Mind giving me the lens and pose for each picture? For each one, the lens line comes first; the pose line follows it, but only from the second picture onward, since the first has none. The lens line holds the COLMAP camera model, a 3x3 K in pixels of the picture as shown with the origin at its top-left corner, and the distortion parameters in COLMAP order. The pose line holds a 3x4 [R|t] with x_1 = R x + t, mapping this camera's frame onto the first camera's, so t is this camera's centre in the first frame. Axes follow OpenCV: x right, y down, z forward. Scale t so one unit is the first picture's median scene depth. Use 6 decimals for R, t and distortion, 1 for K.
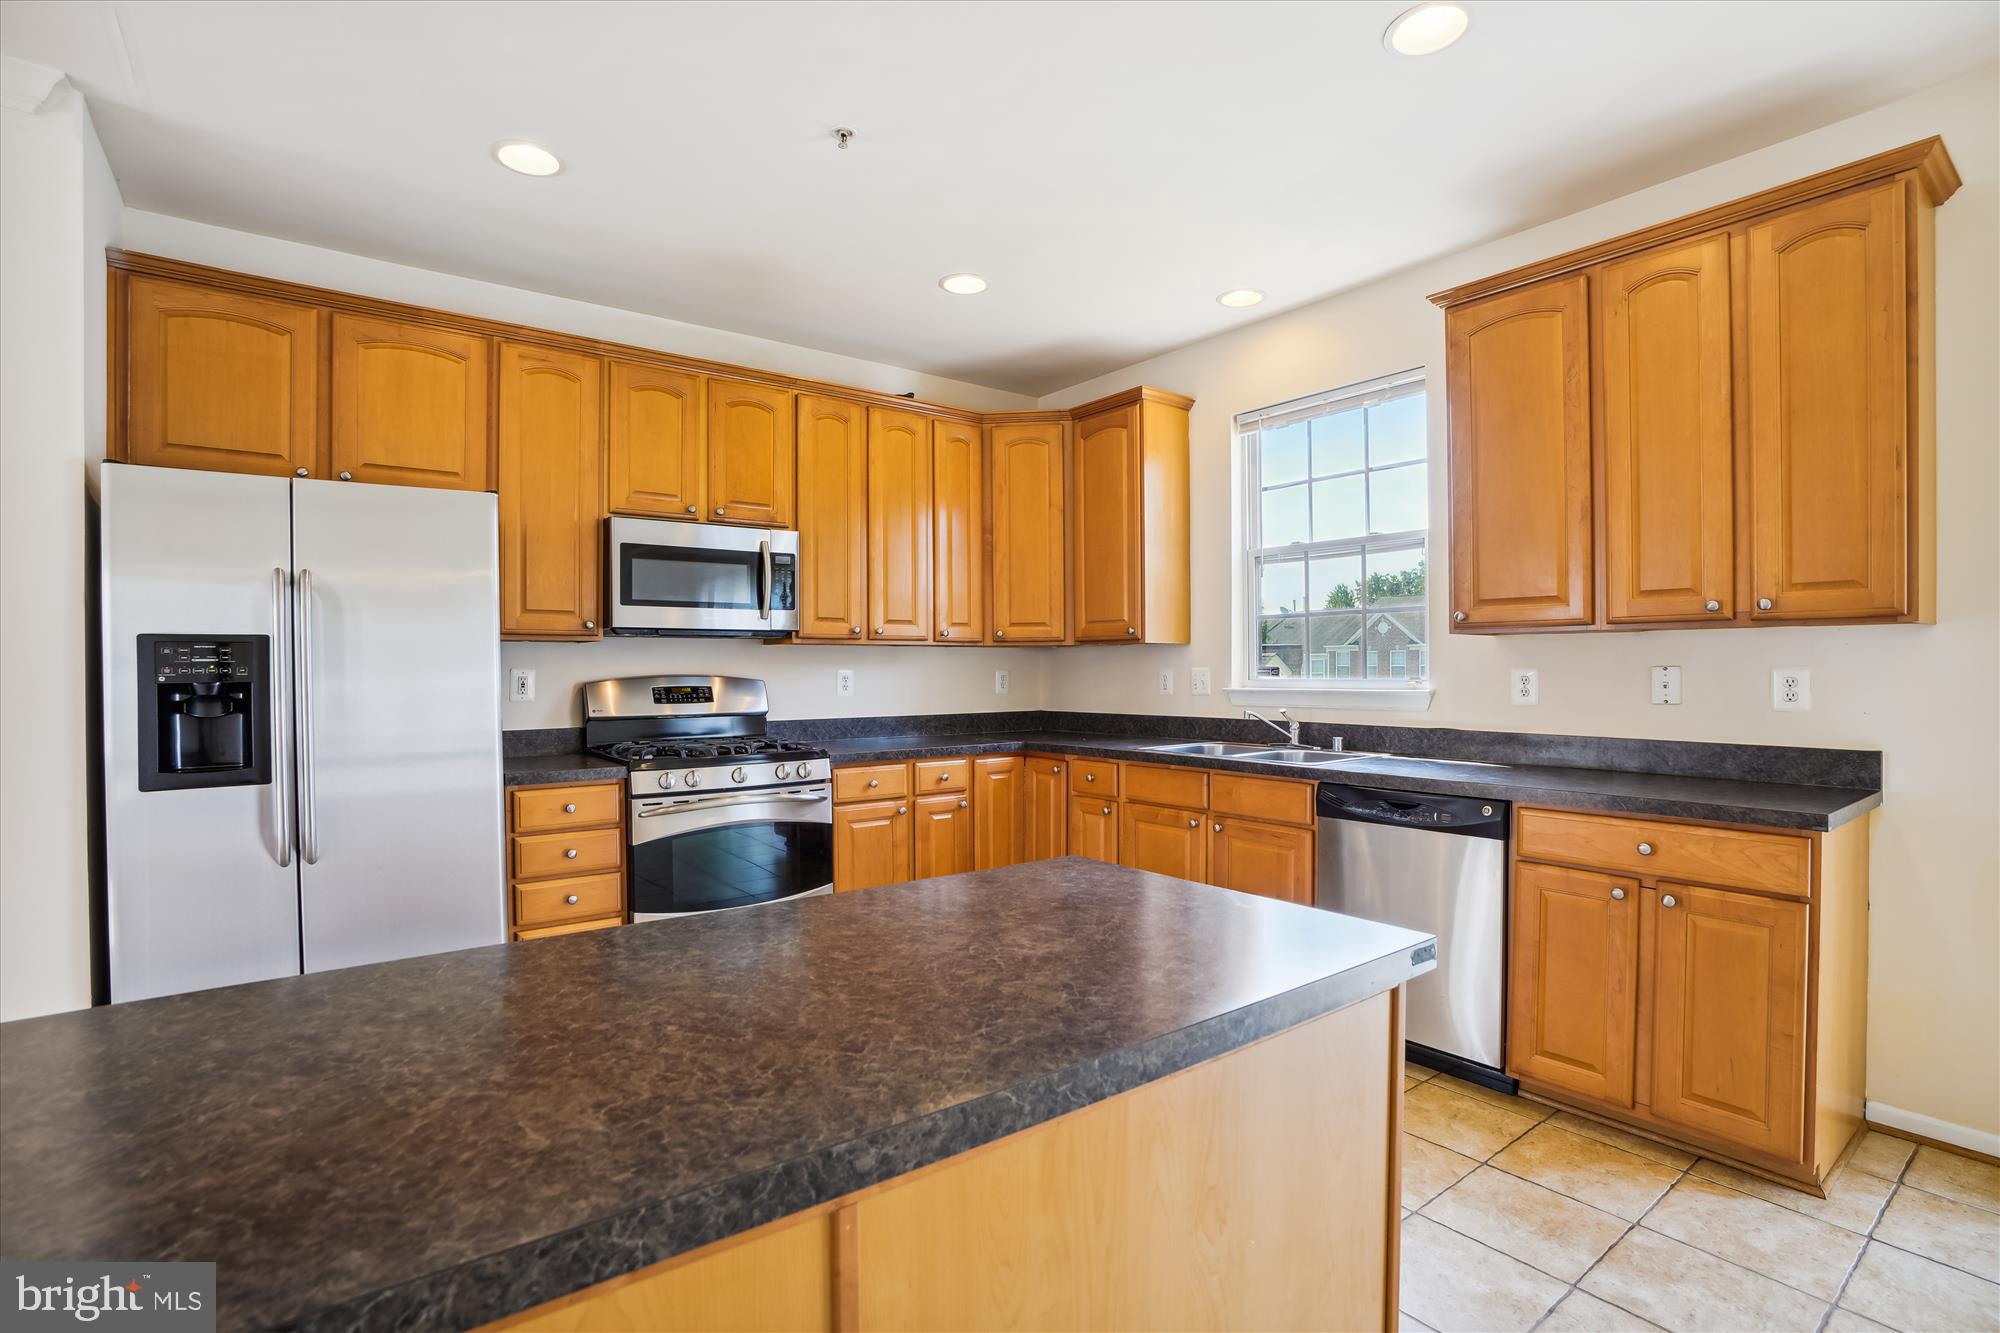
lens RADIAL K [[944.0, 0, 994.8], [0, 944.0, 673.6], [0, 0, 1]] dist [-0.047216, 0.012657]
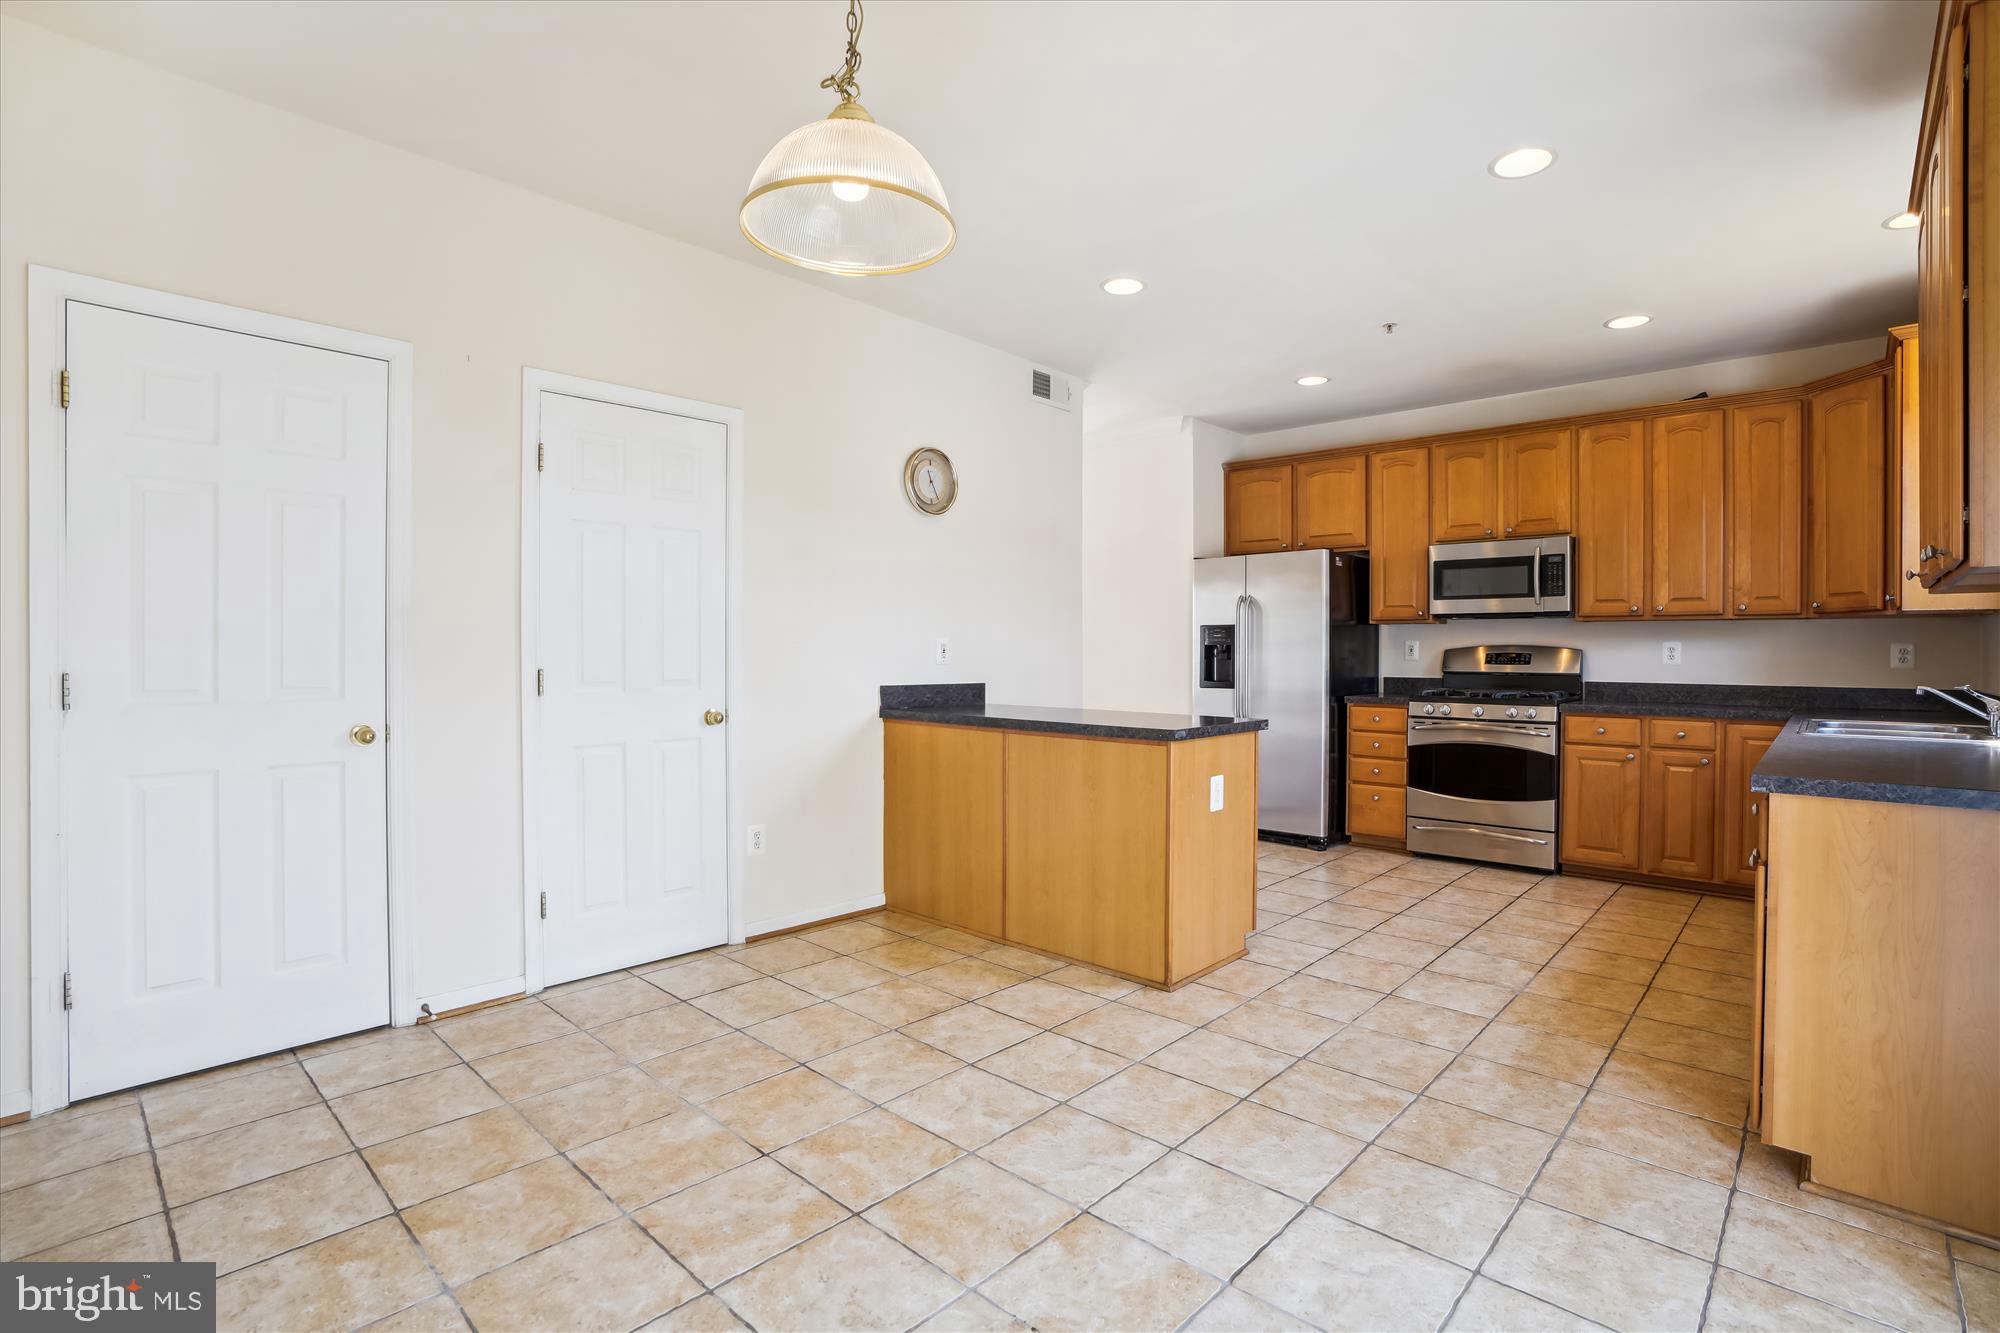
lens RADIAL K [[944.0, 0, 1013.3], [0, 944.0, 643.4], [0, 0, 1]] dist [-0.047216, 0.012657]
pose [[0.182353, 0.000706, -0.983233, 1.033277], [-0.011281, 0.999935, -0.001374, 0.010926], [0.983168, 0.011343, 0.182349, 0.006429]]
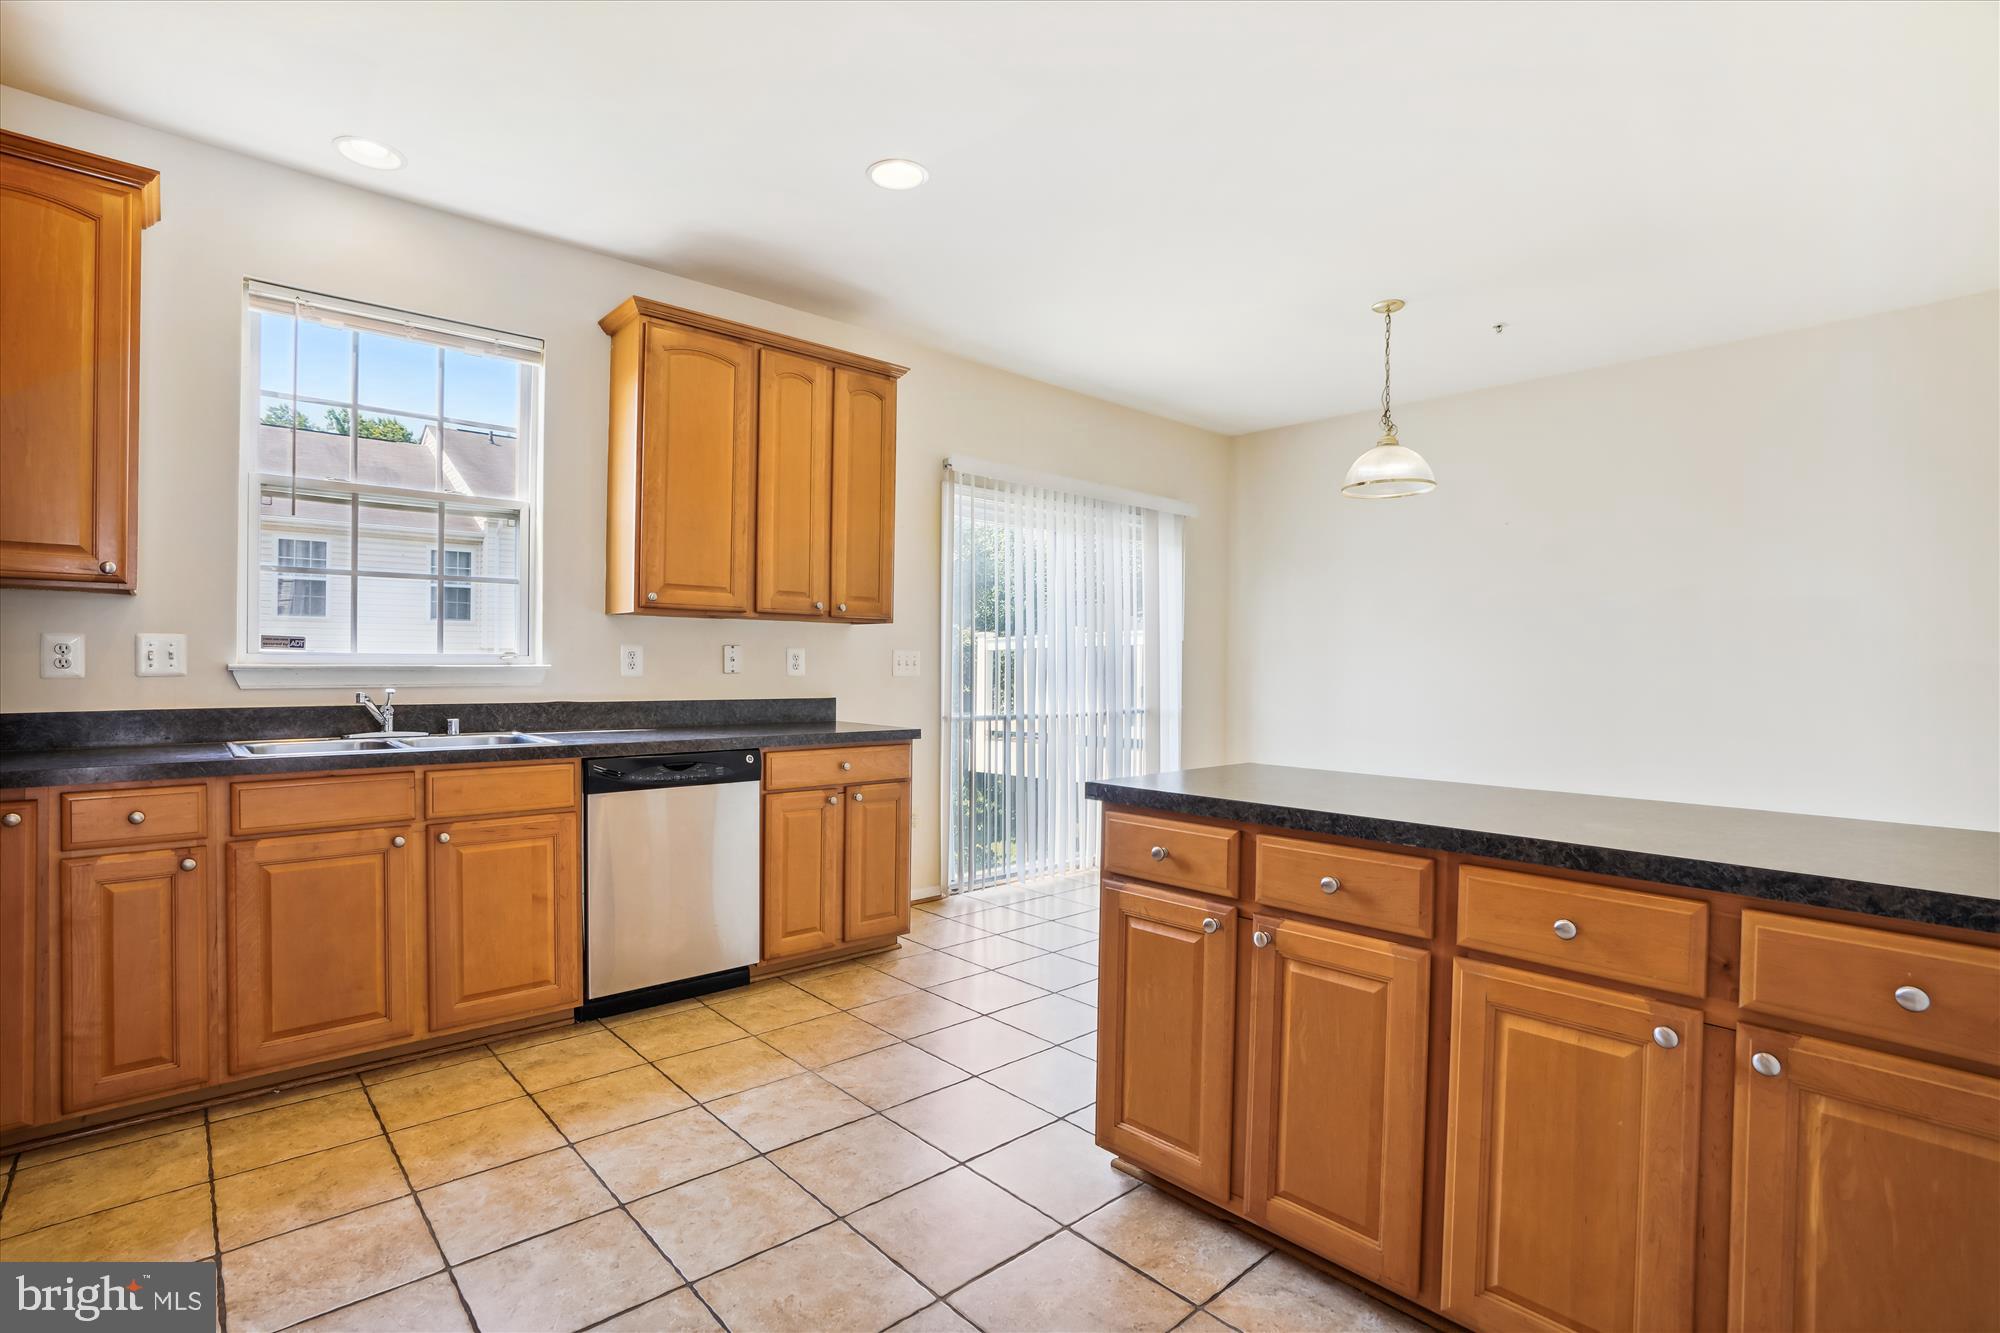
lens RADIAL K [[944.0, 0, 971.5], [0, 944.0, 668.6], [0, 0, 1]] dist [-0.047216, 0.012657]
pose [[-0.065747, -0.001409, 0.997835, -0.554729], [-0.002864, 0.999995, 0.001224, 0.019264], [-0.997832, -0.002777, -0.065751, 0.594618]]
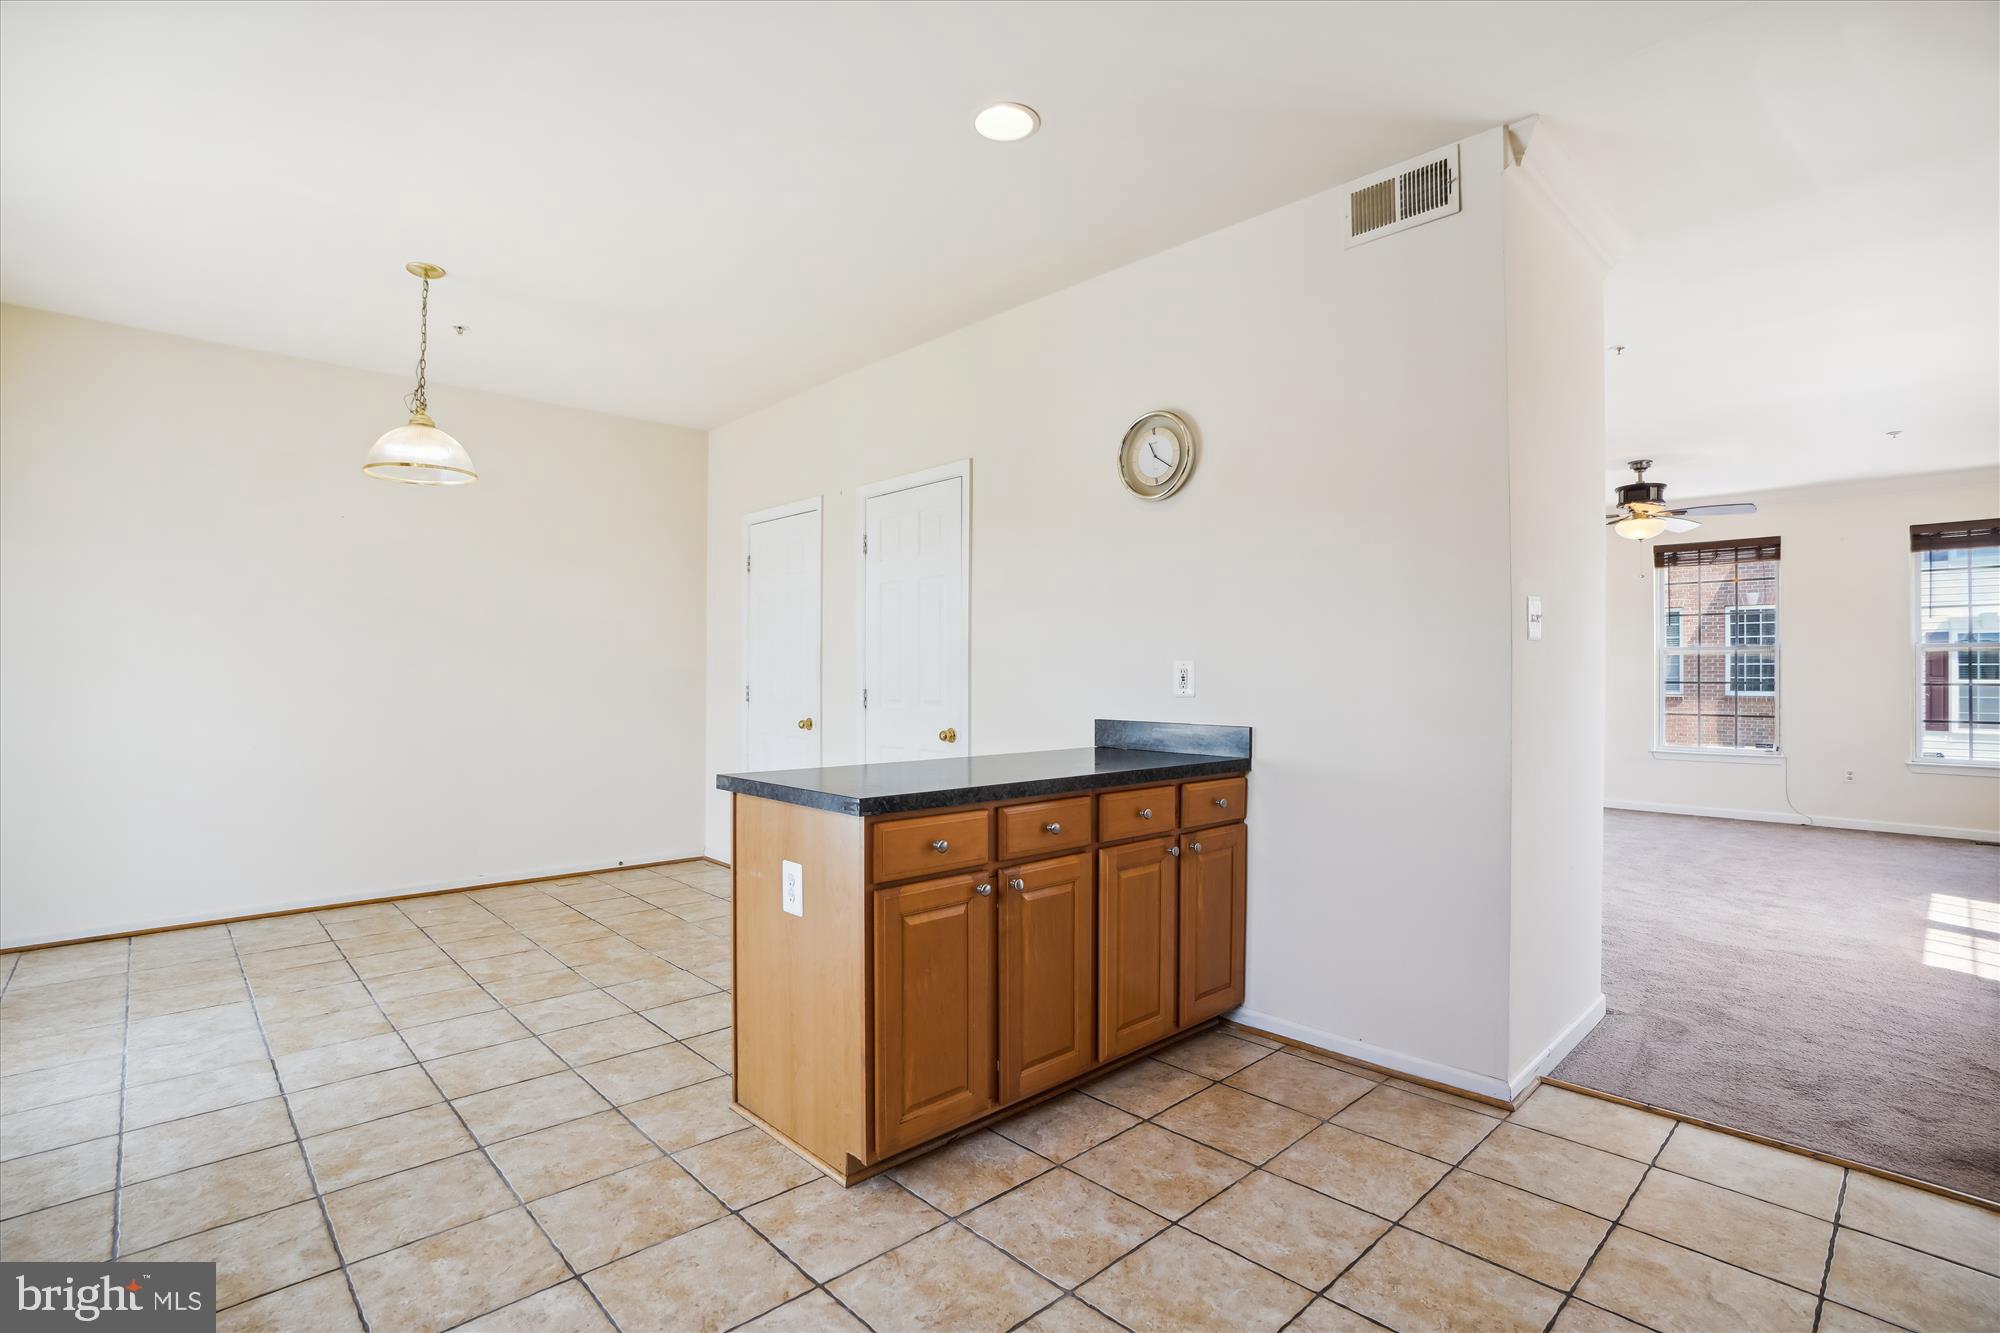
lens RADIAL K [[944.0, 0, 984.8], [0, 944.0, 673.0], [0, 0, 1]] dist [-0.047216, 0.012657]
pose [[-0.995135, -0.005141, -0.098388, 0.028271], [-0.004822, 0.999982, -0.003481, 0.017712], [0.098405, -0.002989, -0.995142, 1.070021]]
